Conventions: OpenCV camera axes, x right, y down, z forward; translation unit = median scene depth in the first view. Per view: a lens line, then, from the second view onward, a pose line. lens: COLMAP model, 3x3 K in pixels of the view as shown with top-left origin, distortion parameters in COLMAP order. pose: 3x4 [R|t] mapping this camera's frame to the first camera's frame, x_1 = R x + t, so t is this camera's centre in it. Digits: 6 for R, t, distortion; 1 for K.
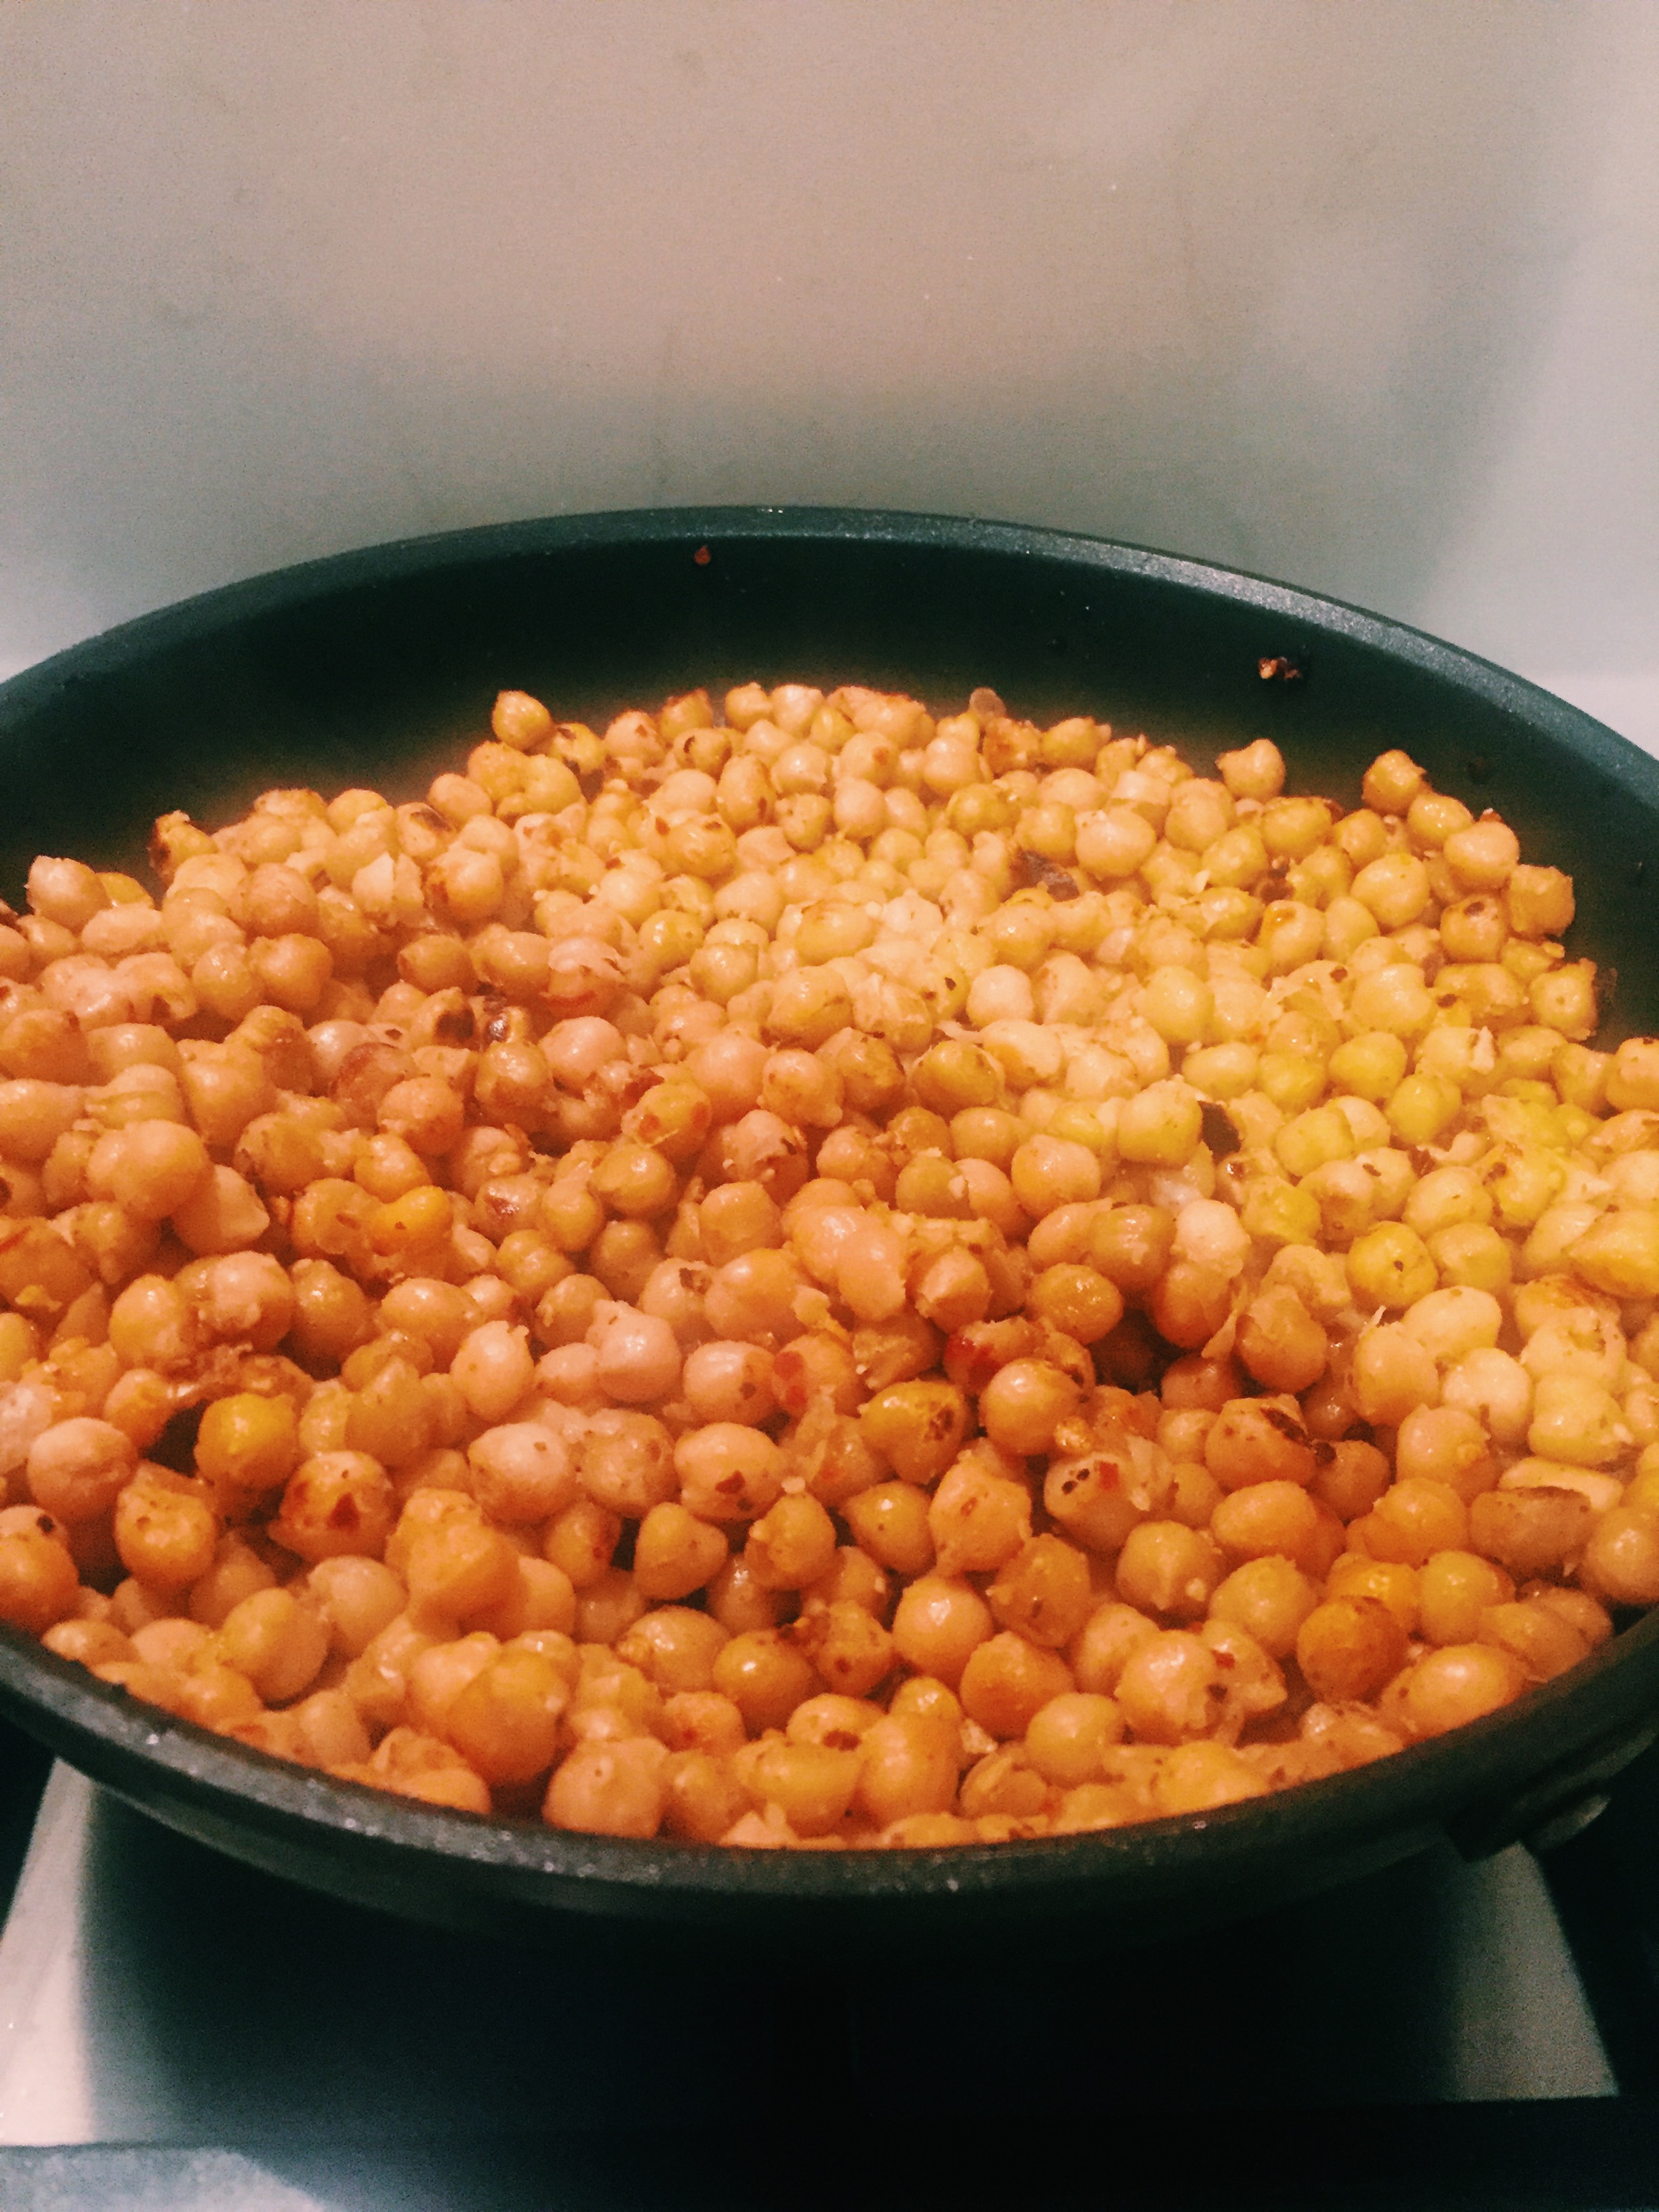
lens RADIAL K [[1988.8, 0, 825.4], [0, 1988.8, 1118.8], [0, 0, 1]] dist [0.098882, -0.161492]
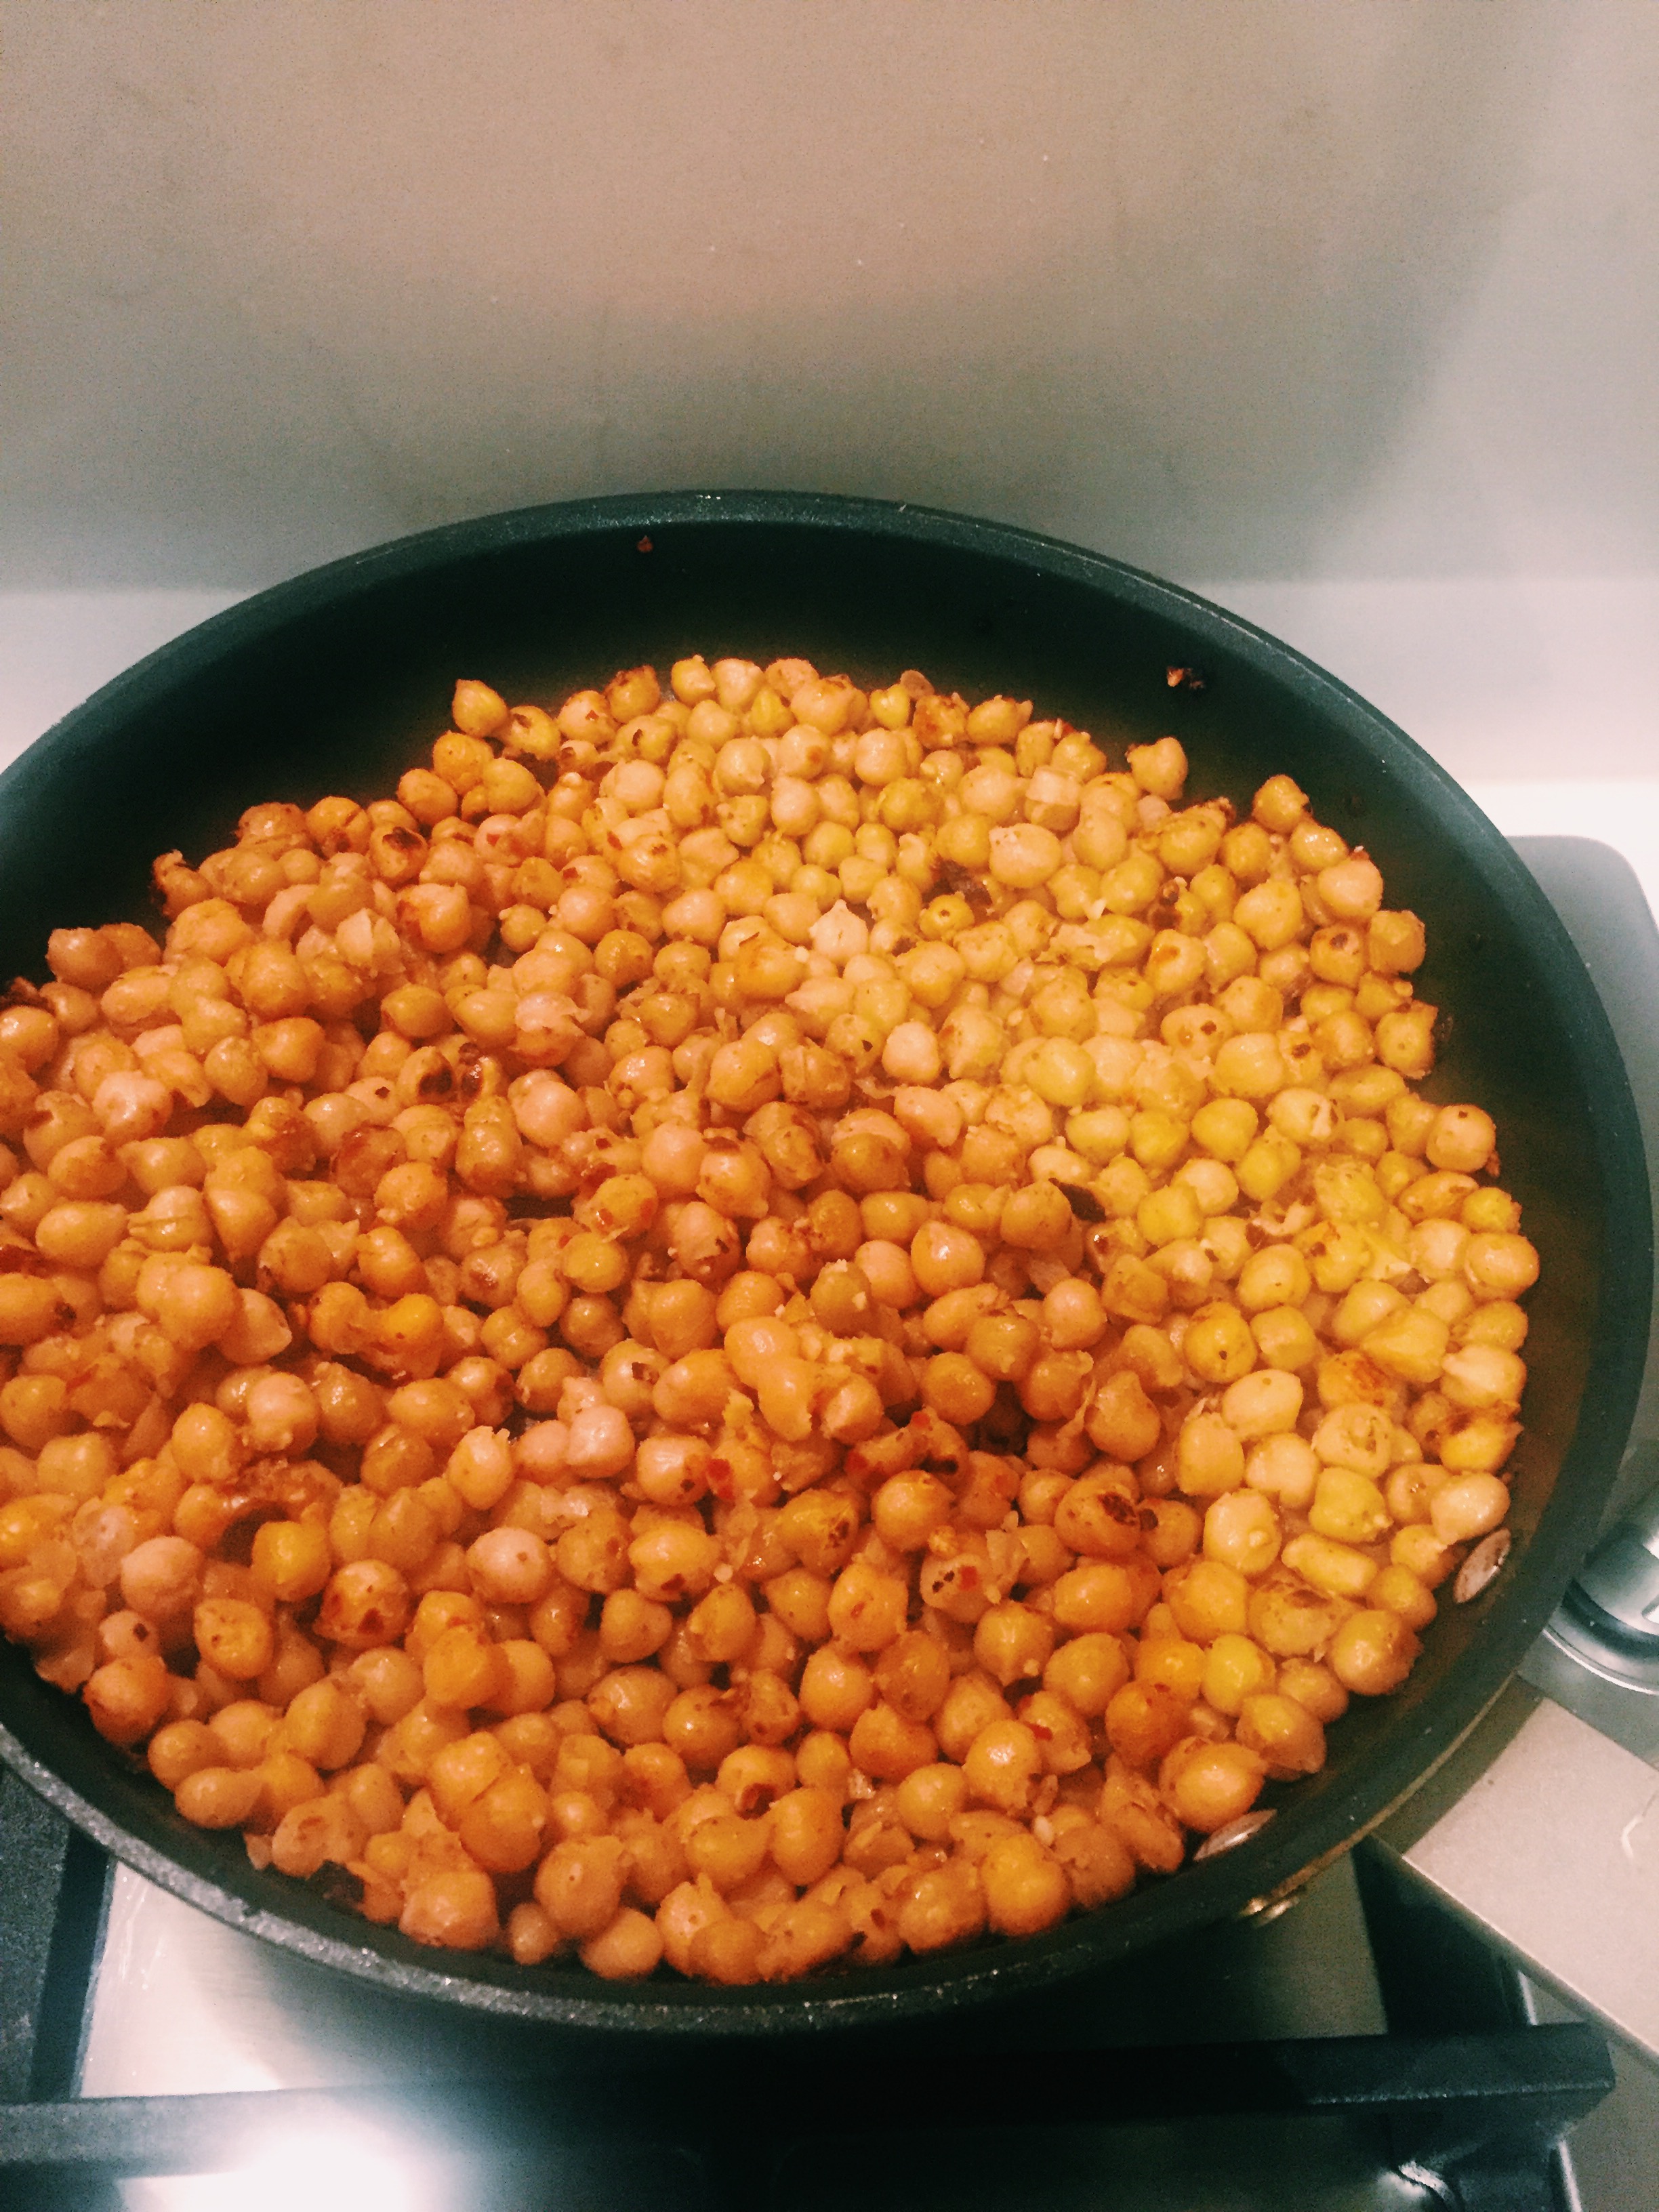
lens RADIAL K [[1982.8, 0, 829.5], [0, 1982.8, 1106.0], [0, 0, 1]] dist [0.100242, -0.144618]
pose [[0.999984, -0.005169, -0.002071, 0.048223], [0.005547, 0.957489, 0.288418, -0.404526], [0.000492, -0.288425, 0.957502, -0.111283]]
